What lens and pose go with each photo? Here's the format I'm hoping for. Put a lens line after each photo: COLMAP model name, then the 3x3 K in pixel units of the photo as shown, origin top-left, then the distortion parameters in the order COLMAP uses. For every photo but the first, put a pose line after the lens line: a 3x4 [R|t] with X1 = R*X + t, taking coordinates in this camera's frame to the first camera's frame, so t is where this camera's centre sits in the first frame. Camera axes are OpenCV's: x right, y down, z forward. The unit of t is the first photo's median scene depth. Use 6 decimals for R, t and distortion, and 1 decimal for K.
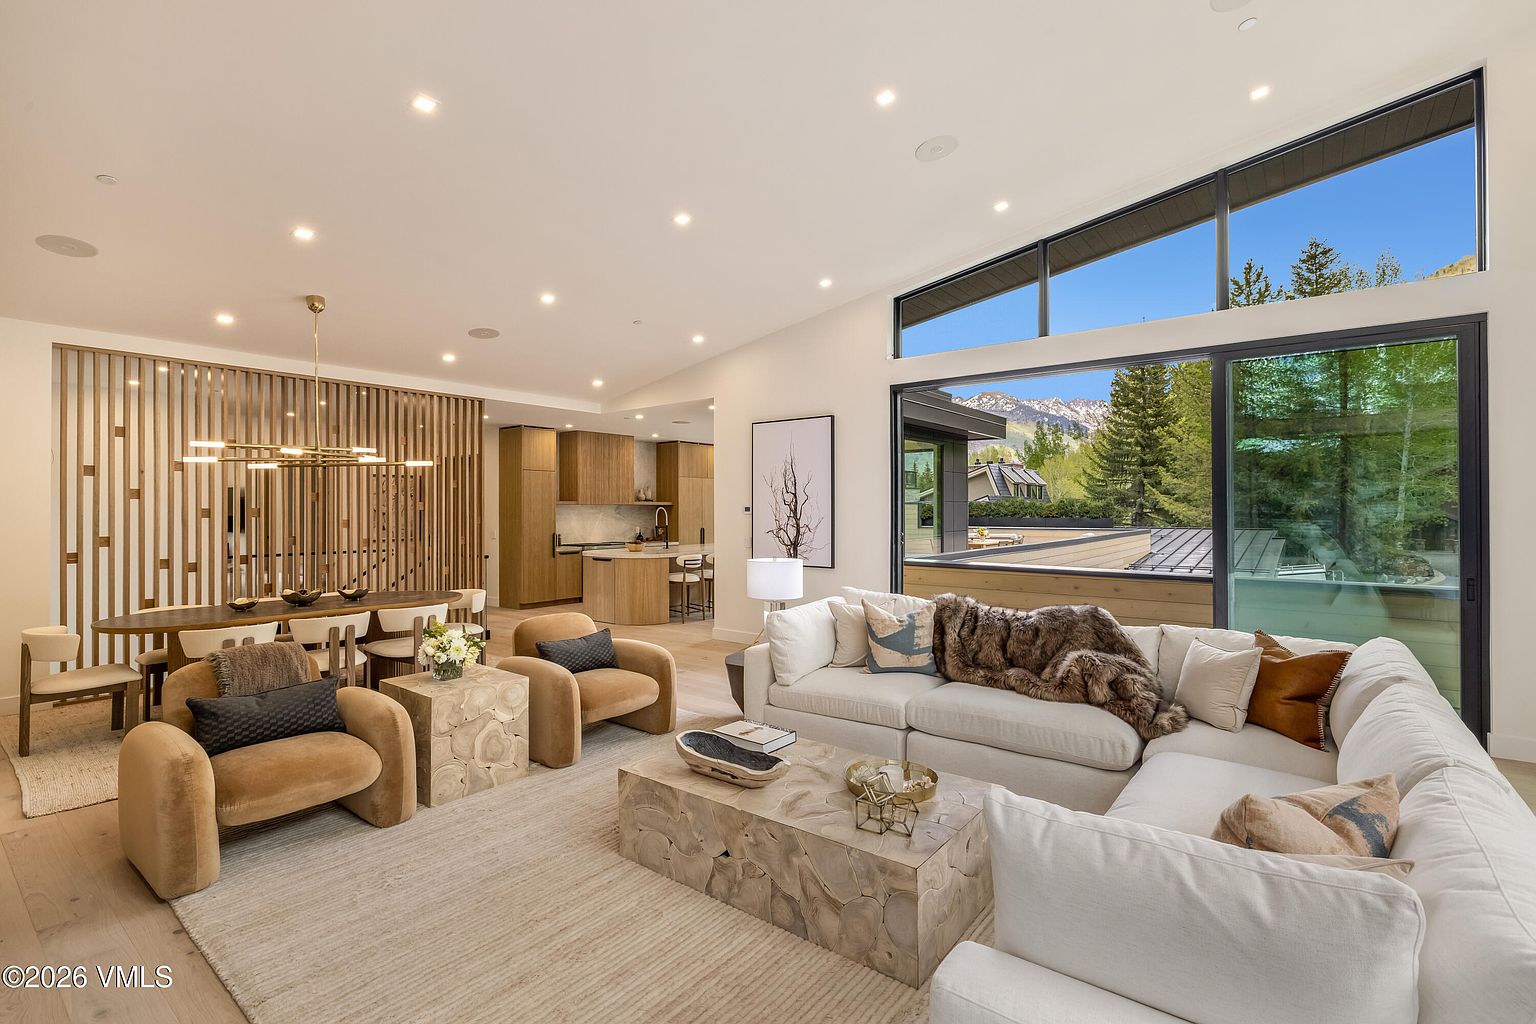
lens RADIAL K [[699.6, 0, 772.5], [0, 699.6, 516.8], [0, 0, 1]] dist [0.003306, 0.000330]
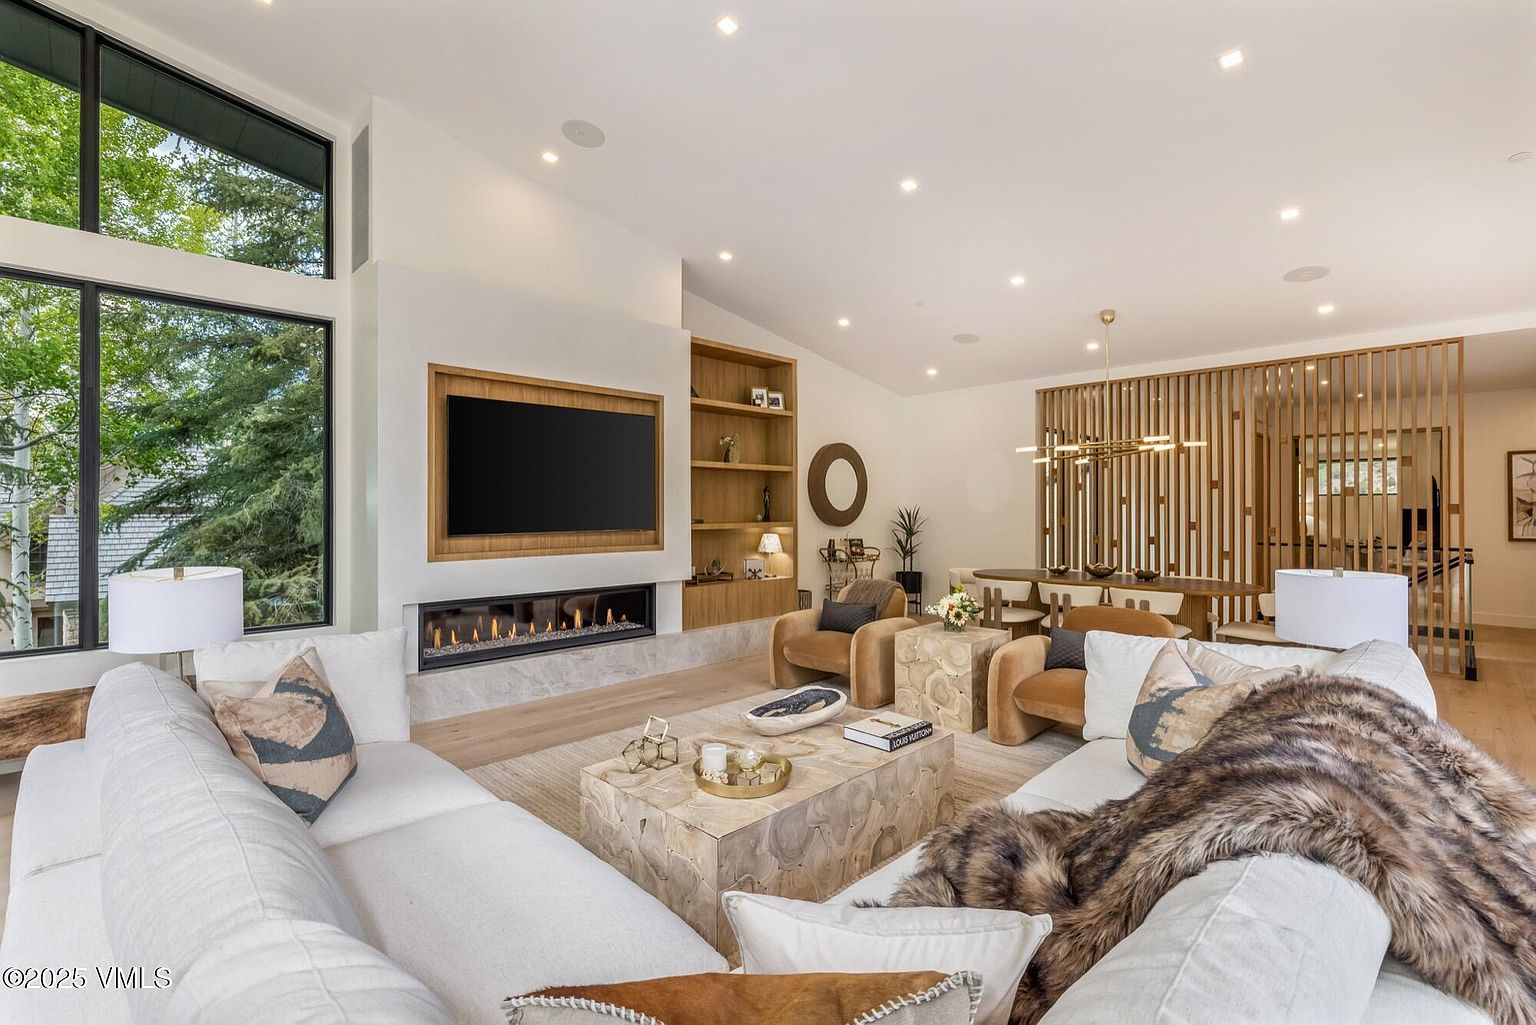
lens RADIAL K [[699.6, 0, 774.8], [0, 699.6, 507.1], [0, 0, 1]] dist [0.003306, 0.000330]
pose [[-0.115843, 0.000000, -0.993268, 0.819479], [0.004746, 0.999989, -0.000553, 0.011605], [0.993256, -0.004778, -0.115841, 0.851059]]
